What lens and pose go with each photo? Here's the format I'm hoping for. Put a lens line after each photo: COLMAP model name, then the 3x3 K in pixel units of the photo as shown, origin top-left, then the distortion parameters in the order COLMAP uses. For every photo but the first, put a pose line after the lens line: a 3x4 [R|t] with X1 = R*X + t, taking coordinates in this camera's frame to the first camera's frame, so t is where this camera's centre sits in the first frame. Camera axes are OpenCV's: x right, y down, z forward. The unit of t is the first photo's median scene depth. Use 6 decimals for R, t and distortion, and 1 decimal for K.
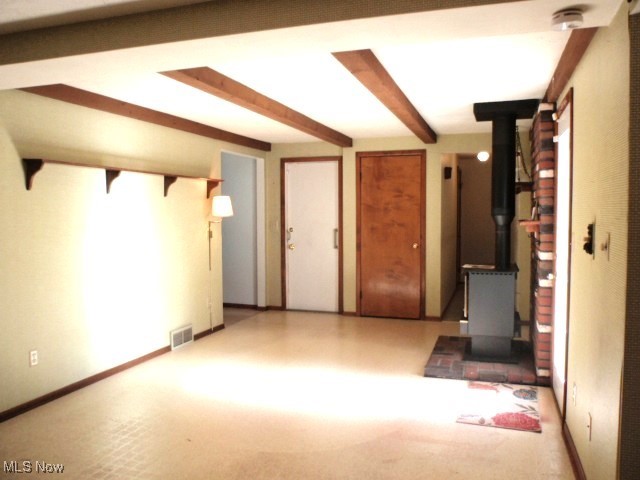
lens RADIAL K [[519.7, 0, 323.3], [0, 519.7, 240.8], [0, 0, 1]] dist [-0.093971, 0.056007]
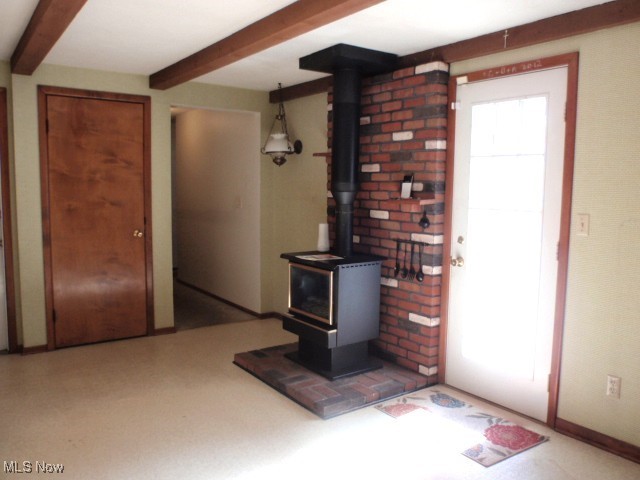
lens RADIAL K [[519.7, 0, 323.3], [0, 519.7, 240.8], [0, 0, 1]] dist [-0.093971, 0.056007]
pose [[0.581582, -0.071598, 0.810331, -0.240303], [0.028686, 0.997305, 0.067529, -0.020112], [-0.812982, -0.016028, 0.582068, 0.390339]]
